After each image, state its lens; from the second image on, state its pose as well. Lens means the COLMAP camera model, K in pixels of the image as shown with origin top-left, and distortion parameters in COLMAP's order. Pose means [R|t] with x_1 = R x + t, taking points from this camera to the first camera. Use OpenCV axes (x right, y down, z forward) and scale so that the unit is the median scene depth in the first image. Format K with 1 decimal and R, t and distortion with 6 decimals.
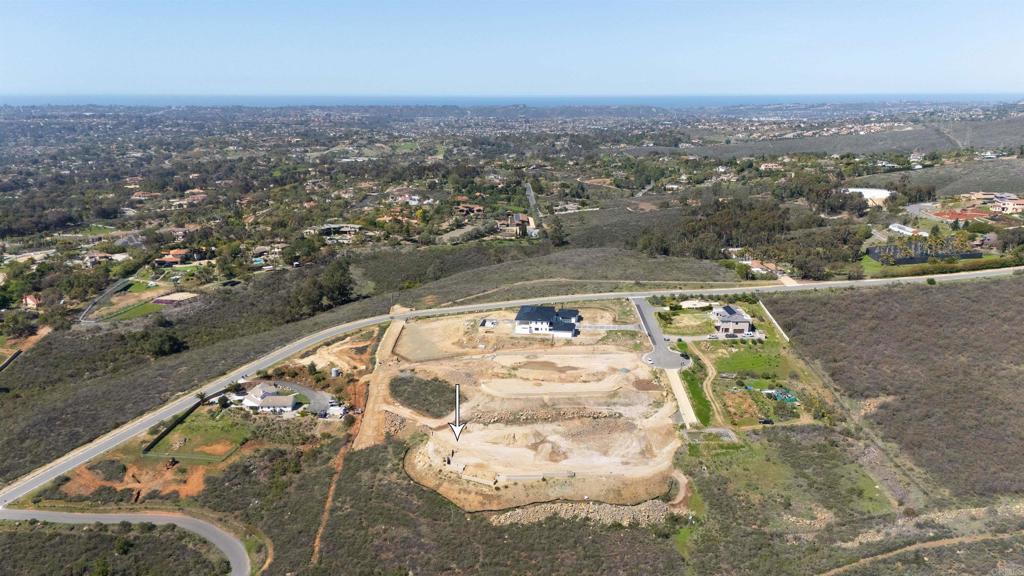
lens RADIAL K [[760.8, 0, 507.9], [0, 760.8, 267.1], [0, 0, 1]] dist [0.087617, -0.099872]
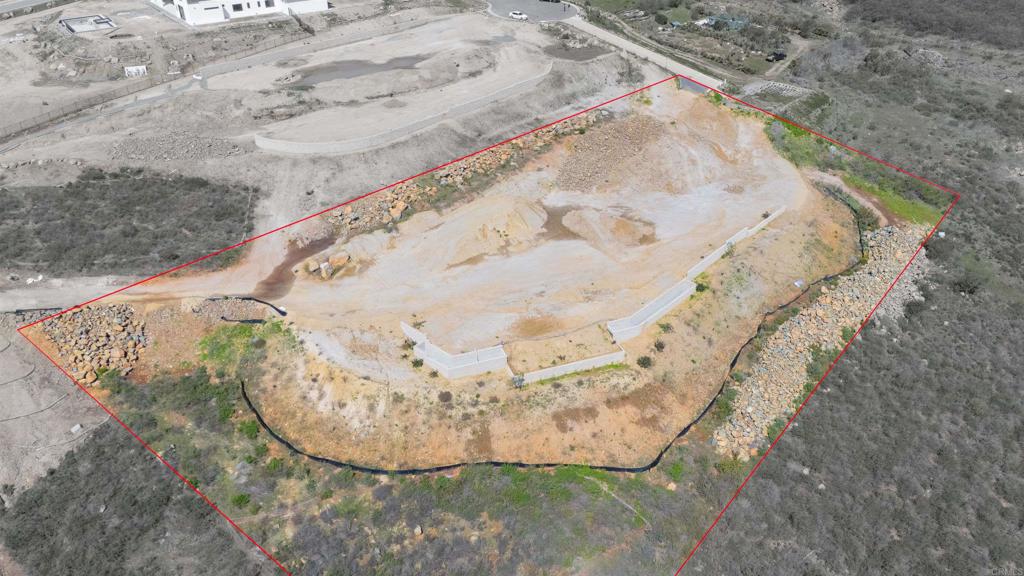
lens RADIAL K [[749.3, 0, 510.3], [0, 749.3, 284.7], [0, 0, 1]] dist [0.093255, -0.093844]
pose [[0.693247, -0.380868, 0.611840, -0.218719], [0.166250, 0.910568, 0.378454, 0.109427], [-0.701263, -0.160643, 0.694568, 0.729283]]
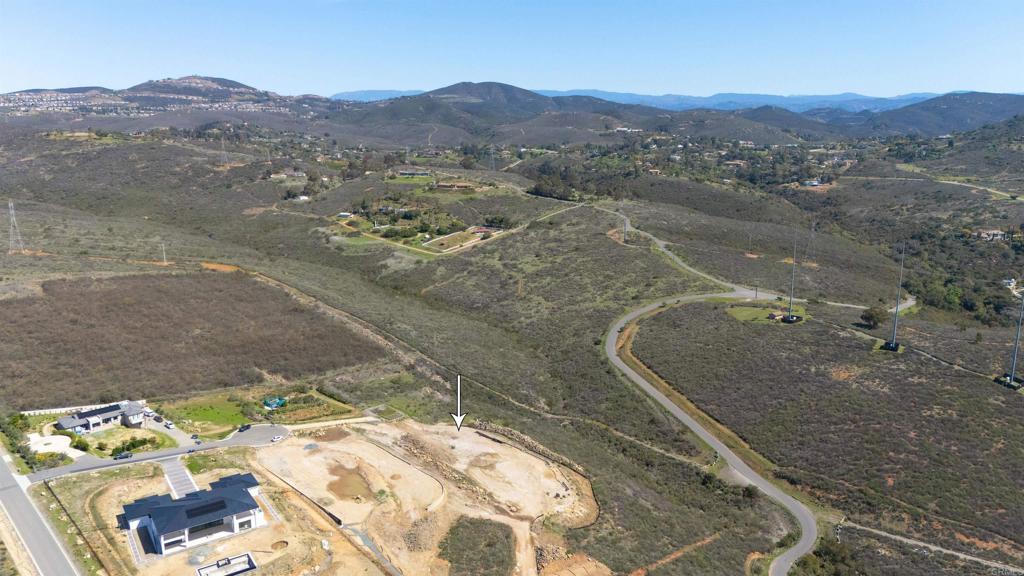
lens RADIAL K [[749.3, 0, 510.3], [0, 749.3, 284.7], [0, 0, 1]] dist [0.093255, -0.093844]
pose [[-0.677481, -0.156818, 0.718629, -0.652514], [0.168697, 0.917838, 0.359326, -0.336157], [-0.715934, 0.364667, -0.595363, 1.448837]]
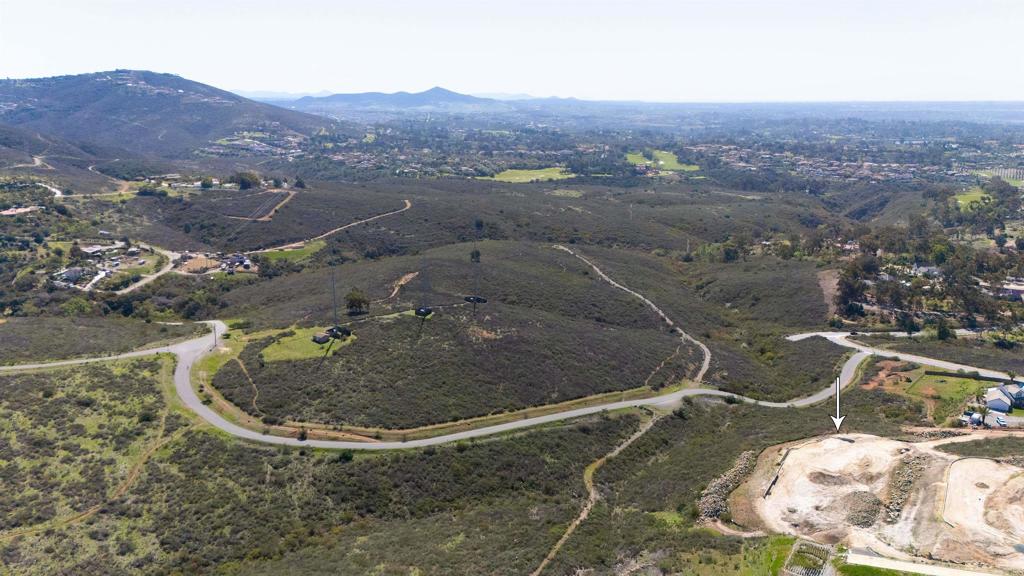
lens RADIAL K [[749.3, 0, 510.3], [0, 749.3, 284.7], [0, 0, 1]] dist [0.093255, -0.093844]
pose [[-0.551511, 0.201972, -0.809347, 0.946585], [-0.181356, 0.918006, 0.352669, -0.227993], [0.814214, 0.341281, -0.469662, 0.998512]]
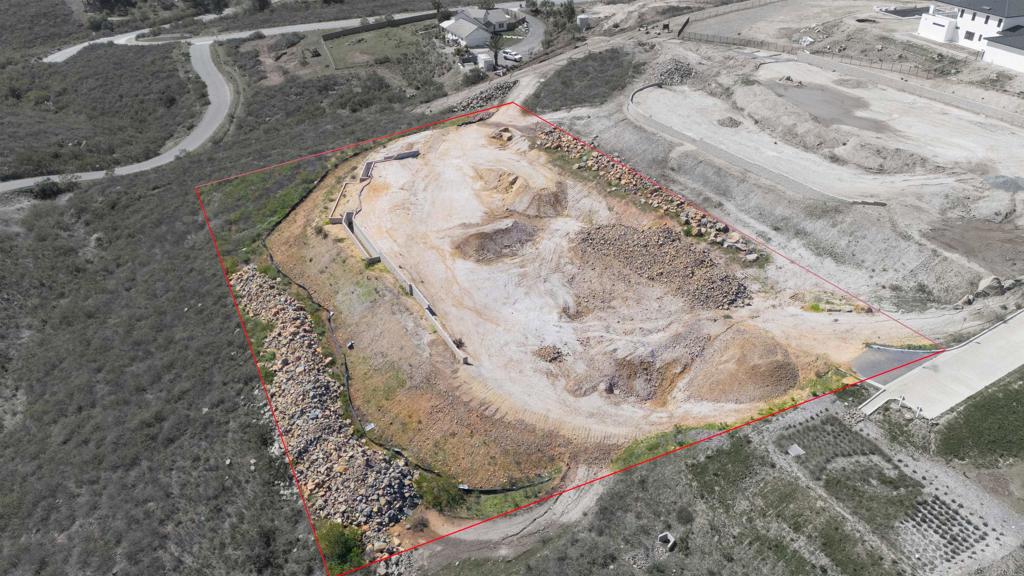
lens RADIAL K [[749.3, 0, 510.3], [0, 749.3, 284.7], [0, 0, 1]] dist [0.093255, -0.093844]
pose [[0.445962, 0.464880, -0.764856, 0.350277], [-0.197917, 0.884603, 0.422263, 0.095378], [0.872896, -0.036935, 0.486507, 0.786178]]
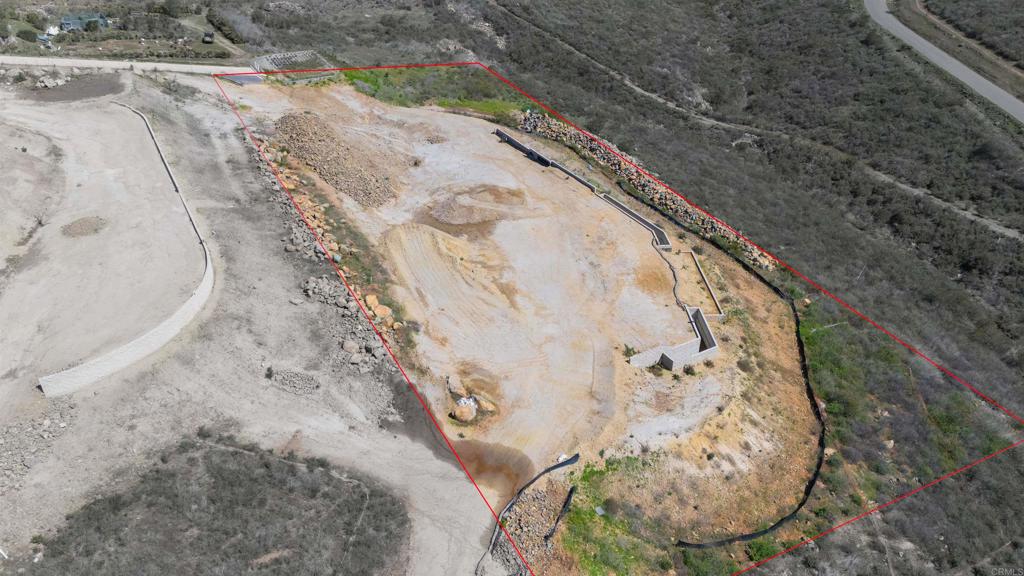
lens RADIAL K [[749.3, 0, 510.3], [0, 749.3, 284.7], [0, 0, 1]] dist [0.093255, -0.093844]
pose [[-0.474558, -0.469315, 0.744673, -0.220160], [0.198895, 0.766951, 0.610104, 0.057785], [-0.857459, 0.437642, -0.270619, 1.054073]]
